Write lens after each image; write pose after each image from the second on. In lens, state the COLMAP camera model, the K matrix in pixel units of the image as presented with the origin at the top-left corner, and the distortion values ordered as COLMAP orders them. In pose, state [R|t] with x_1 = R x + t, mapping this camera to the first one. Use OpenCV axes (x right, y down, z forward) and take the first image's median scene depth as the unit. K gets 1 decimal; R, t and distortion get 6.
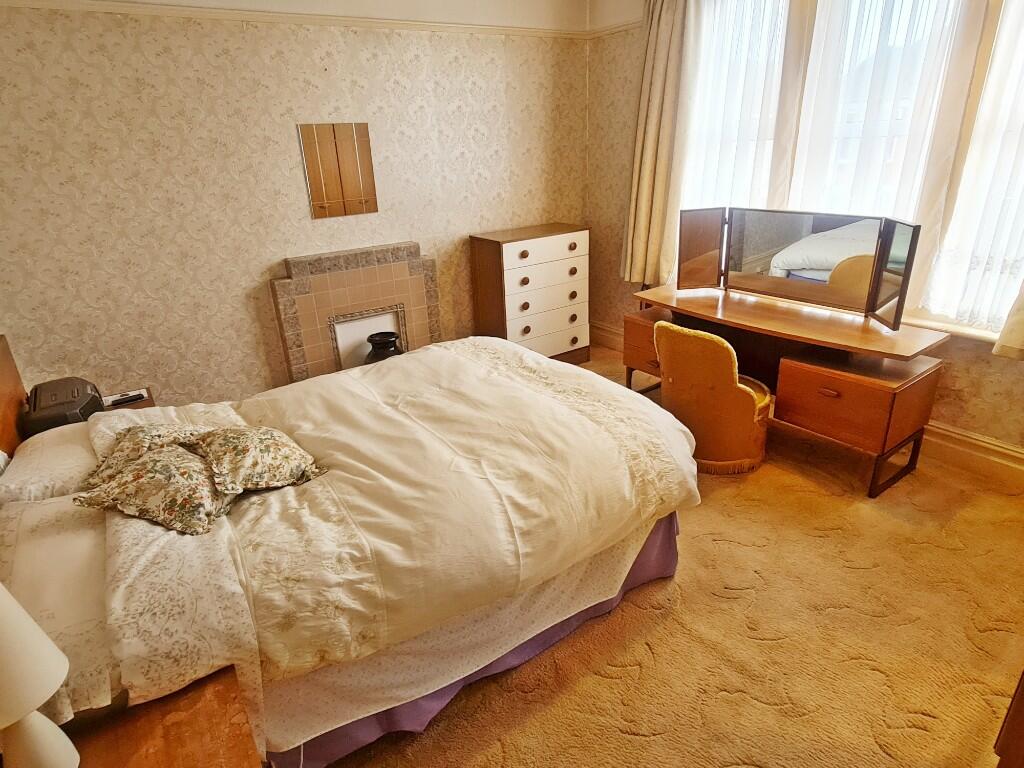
lens RADIAL K [[598.6, 0, 512.0], [0, 598.6, 384.0], [0, 0, 1]] dist [-0.004764, -0.000406]
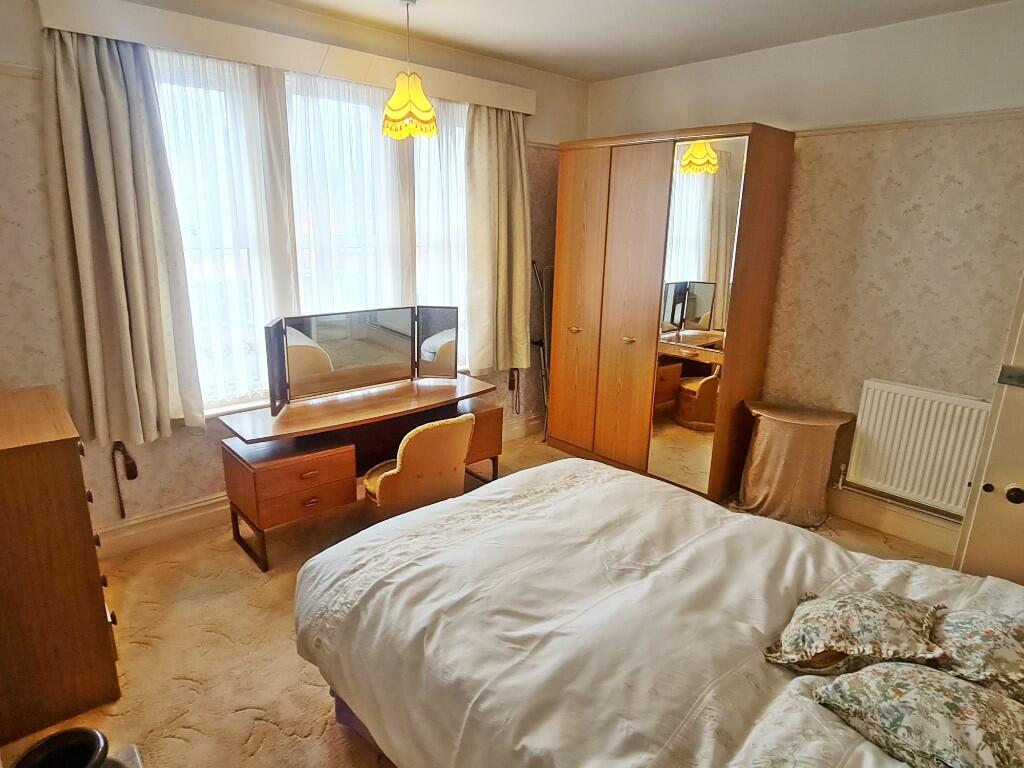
lens RADIAL K [[598.6, 0, 512.0], [0, 598.6, 384.0], [0, 0, 1]] dist [-0.004764, -0.000406]
pose [[-0.113175, -0.211270, 0.970853, -0.832149], [0.371363, 0.897318, 0.238558, -0.408756], [-0.921564, 0.387538, -0.023096, 1.018460]]
